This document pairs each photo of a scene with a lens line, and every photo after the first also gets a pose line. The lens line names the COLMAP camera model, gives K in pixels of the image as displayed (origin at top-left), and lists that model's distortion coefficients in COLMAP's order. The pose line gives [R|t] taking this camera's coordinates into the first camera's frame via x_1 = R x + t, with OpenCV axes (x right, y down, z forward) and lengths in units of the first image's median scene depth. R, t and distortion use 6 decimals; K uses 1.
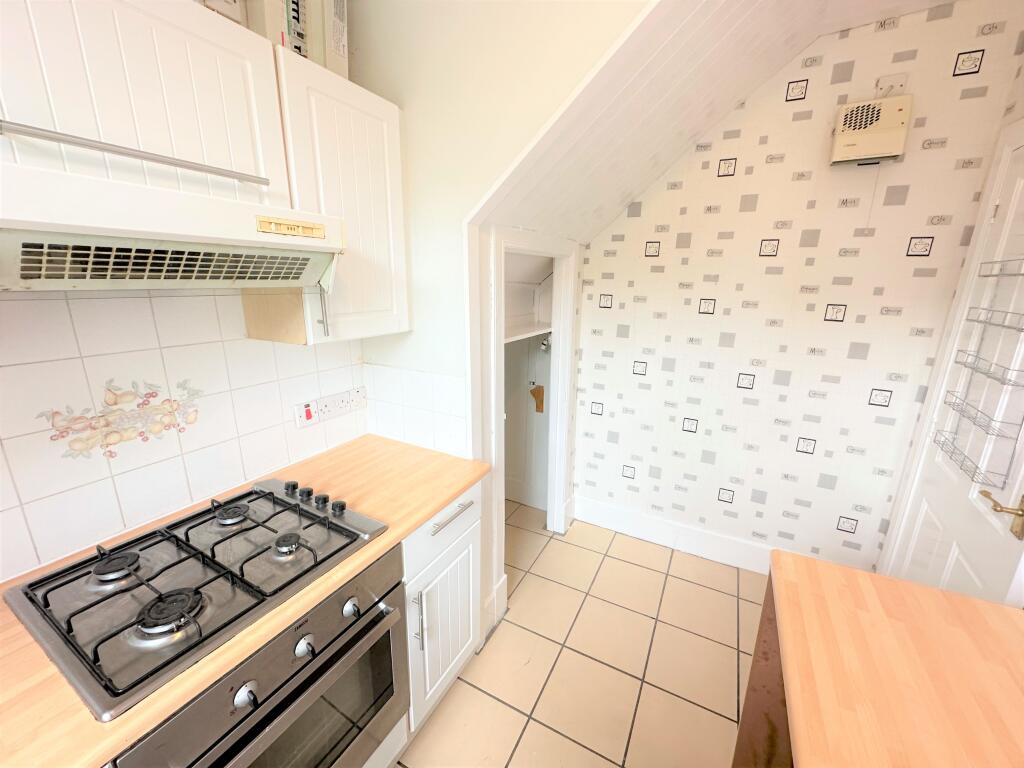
lens RADIAL K [[410.2, 0, 512.0], [0, 410.2, 384.0], [0, 0, 1]] dist [-0.002985, -0.000133]
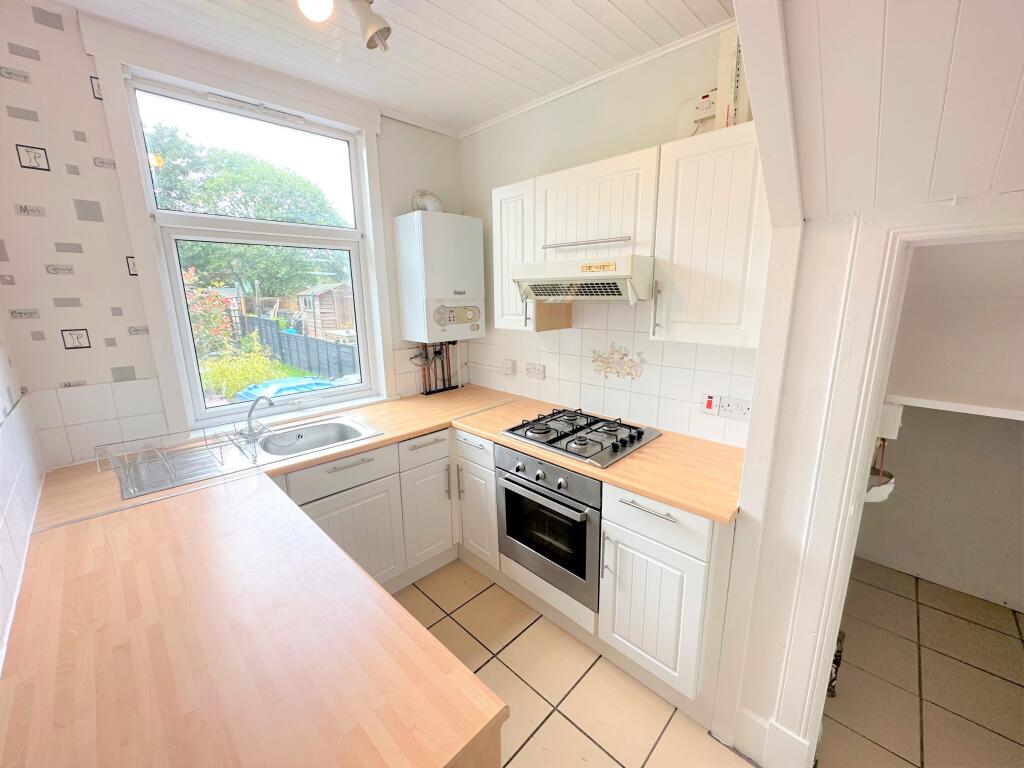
lens RADIAL K [[410.2, 0, 512.0], [0, 410.2, 384.0], [0, 0, 1]] dist [-0.002985, -0.000133]
pose [[-0.274646, 0.205438, -0.939343, 1.056584], [-0.232652, 0.933685, 0.272224, -0.236135], [0.932975, 0.293305, -0.208638, 0.912687]]
